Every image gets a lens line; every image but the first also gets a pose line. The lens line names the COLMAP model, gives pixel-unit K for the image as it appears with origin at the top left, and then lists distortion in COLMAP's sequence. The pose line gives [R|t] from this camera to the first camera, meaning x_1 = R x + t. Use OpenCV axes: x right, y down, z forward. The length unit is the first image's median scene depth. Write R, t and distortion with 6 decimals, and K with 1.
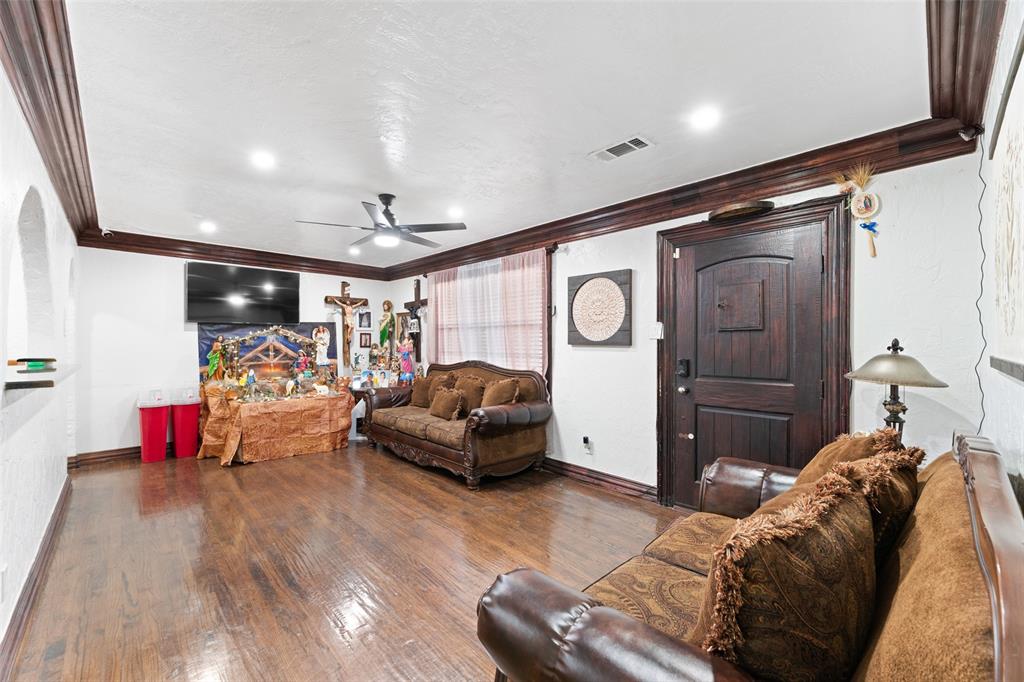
lens RADIAL K [[411.6, 0, 511.4], [0, 411.6, 338.9], [0, 0, 1]] dist [-0.003889, -0.000318]
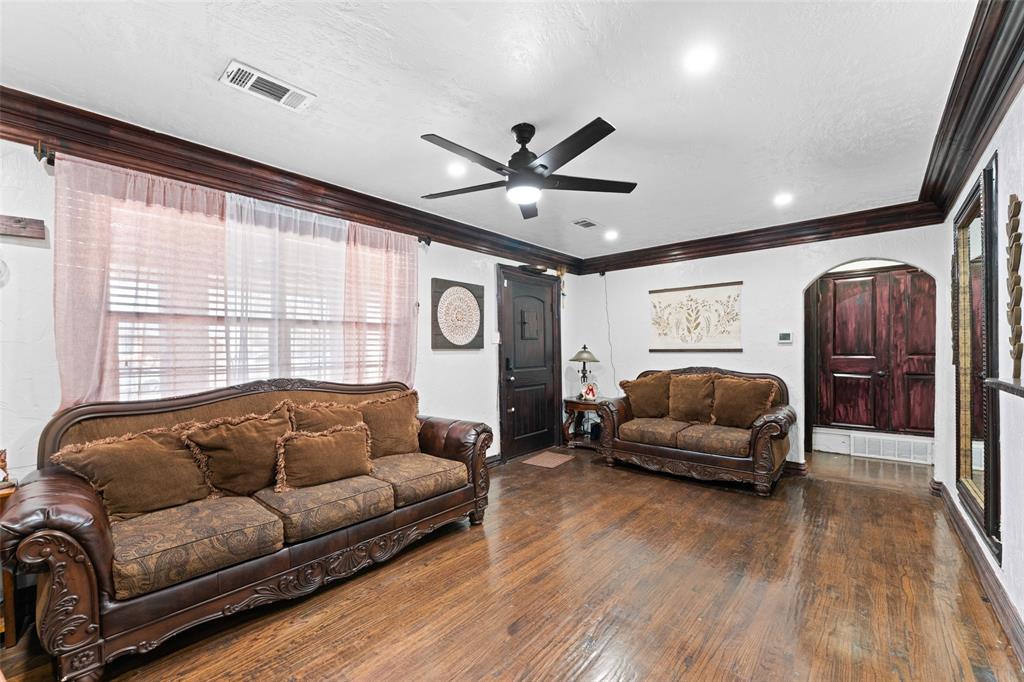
lens RADIAL K [[411.6, 0, 512.2], [0, 411.6, 346.1], [0, 0, 1]] dist [-0.003889, -0.000318]
pose [[-0.080118, 0.000550, 0.996785, -0.877959], [-0.004406, 0.999990, -0.000906, 0.009098], [-0.996776, -0.004465, -0.080115, 0.948591]]
